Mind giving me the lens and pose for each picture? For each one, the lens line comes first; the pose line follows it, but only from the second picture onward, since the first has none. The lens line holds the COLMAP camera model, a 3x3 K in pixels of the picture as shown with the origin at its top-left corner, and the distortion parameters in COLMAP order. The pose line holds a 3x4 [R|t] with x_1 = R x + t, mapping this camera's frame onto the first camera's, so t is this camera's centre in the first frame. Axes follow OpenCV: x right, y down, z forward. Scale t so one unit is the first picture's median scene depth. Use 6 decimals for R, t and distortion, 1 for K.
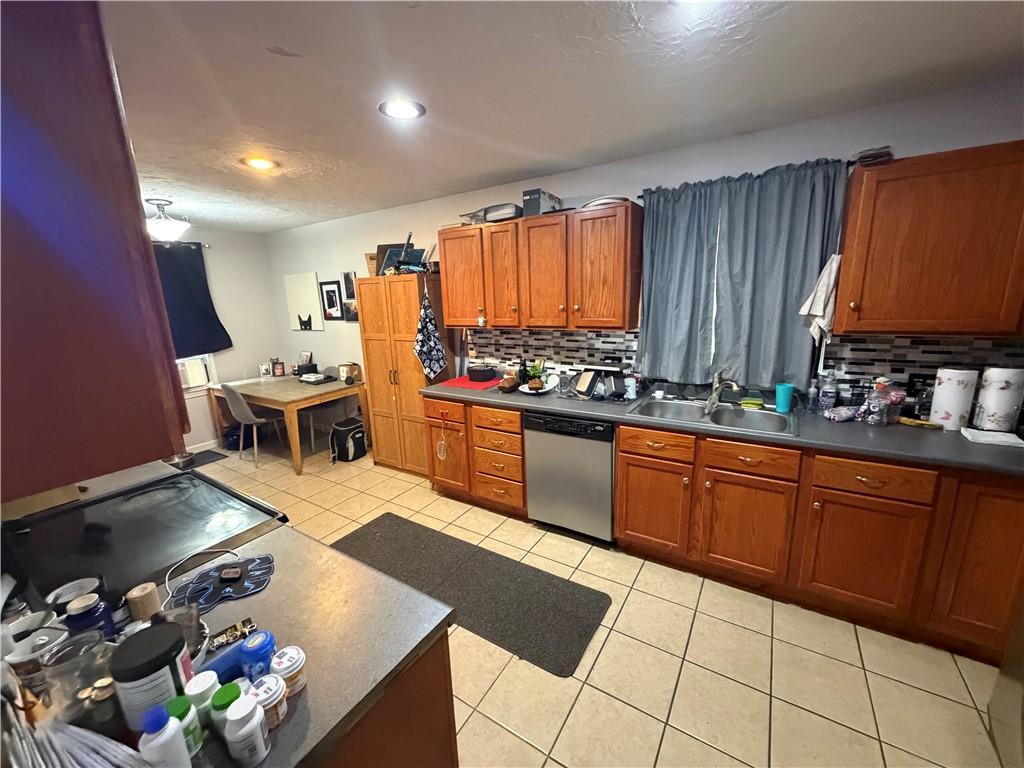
lens RADIAL K [[412.5, 0, 509.2], [0, 412.5, 382.1], [0, 0, 1]] dist [-0.000763, -0.000002]
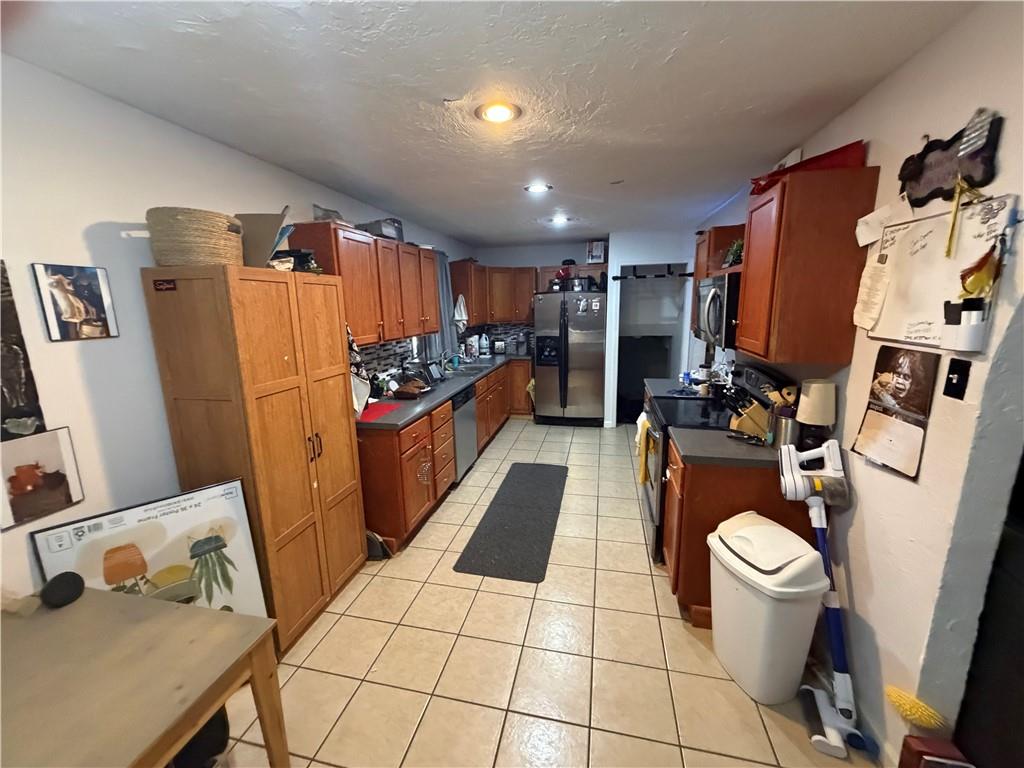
lens RADIAL K [[412.5, 0, 508.3], [0, 412.5, 384.0], [0, 0, 1]] dist [-0.000763, -0.000002]
pose [[-0.340240, -0.131279, 0.931130, -1.052704], [0.248212, 0.942550, 0.223587, -0.182887], [-0.906988, 0.307190, -0.288108, 1.043057]]
